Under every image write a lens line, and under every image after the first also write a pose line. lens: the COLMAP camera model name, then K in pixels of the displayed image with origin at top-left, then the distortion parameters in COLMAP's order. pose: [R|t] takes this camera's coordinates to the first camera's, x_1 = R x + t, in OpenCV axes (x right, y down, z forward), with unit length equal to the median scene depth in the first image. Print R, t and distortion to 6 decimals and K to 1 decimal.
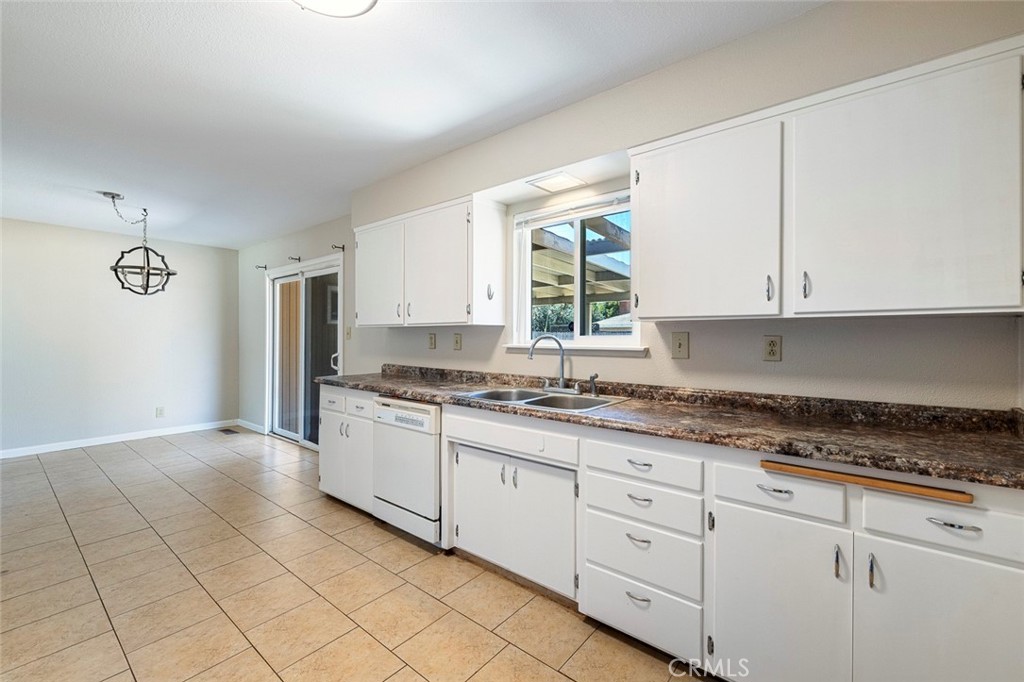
lens RADIAL K [[429.5, 0, 511.6], [0, 429.5, 336.4], [0, 0, 1]] dist [0.002039, -0.000034]
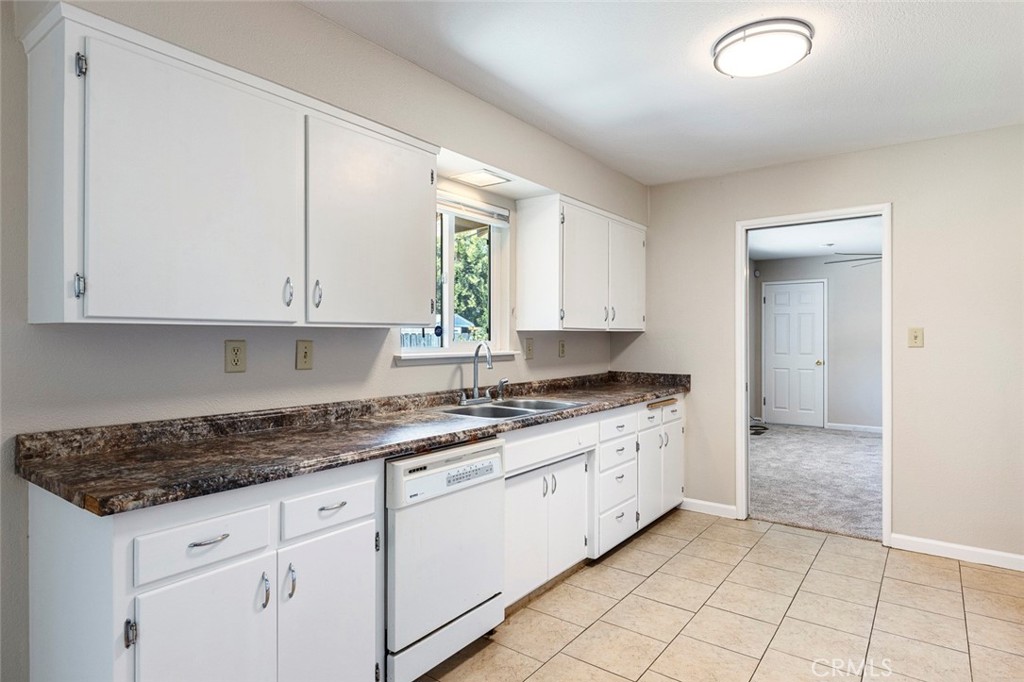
lens RADIAL K [[566.8, 0, 515.5], [0, 566.8, 335.8], [0, 0, 1]] dist [0.000606, -0.000280]
pose [[-0.050927, -0.002432, 0.998699, -1.021603], [-0.001682, 0.999996, 0.002349, -0.016894], [-0.998701, -0.001560, -0.050931, 0.897154]]
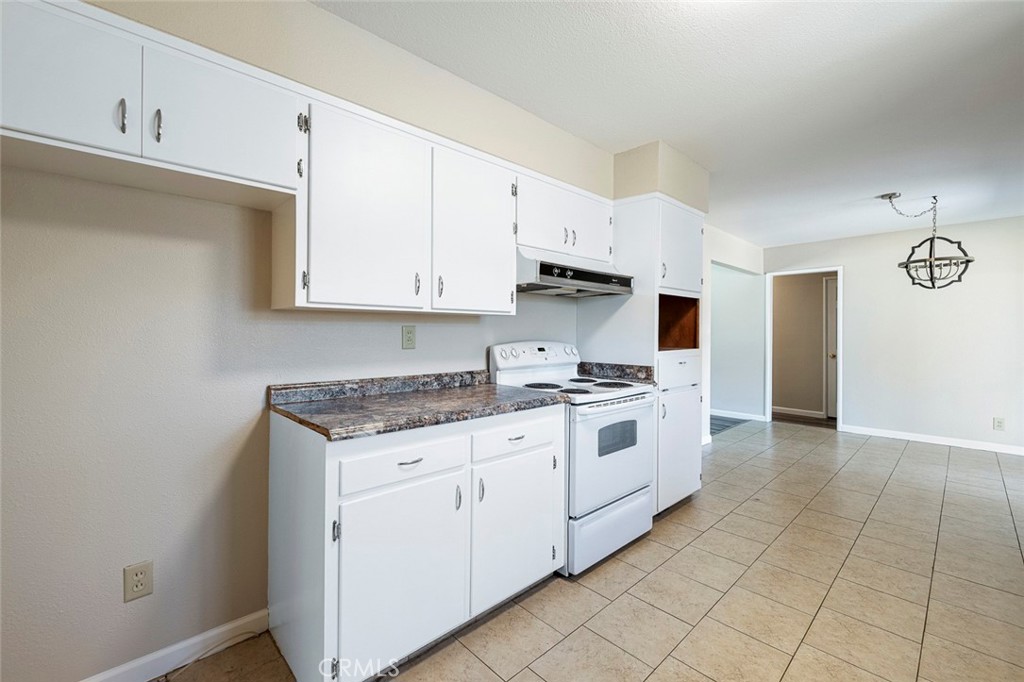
lens RADIAL K [[429.5, 0, 511.6], [0, 429.5, 336.4], [0, 0, 1]] dist [0.002039, -0.000034]
pose [[-0.129718, 0.010402, -0.991496, 0.268831], [-0.001271, 0.999942, 0.010657, -0.003940], [0.991550, 0.002643, -0.129698, 0.312998]]
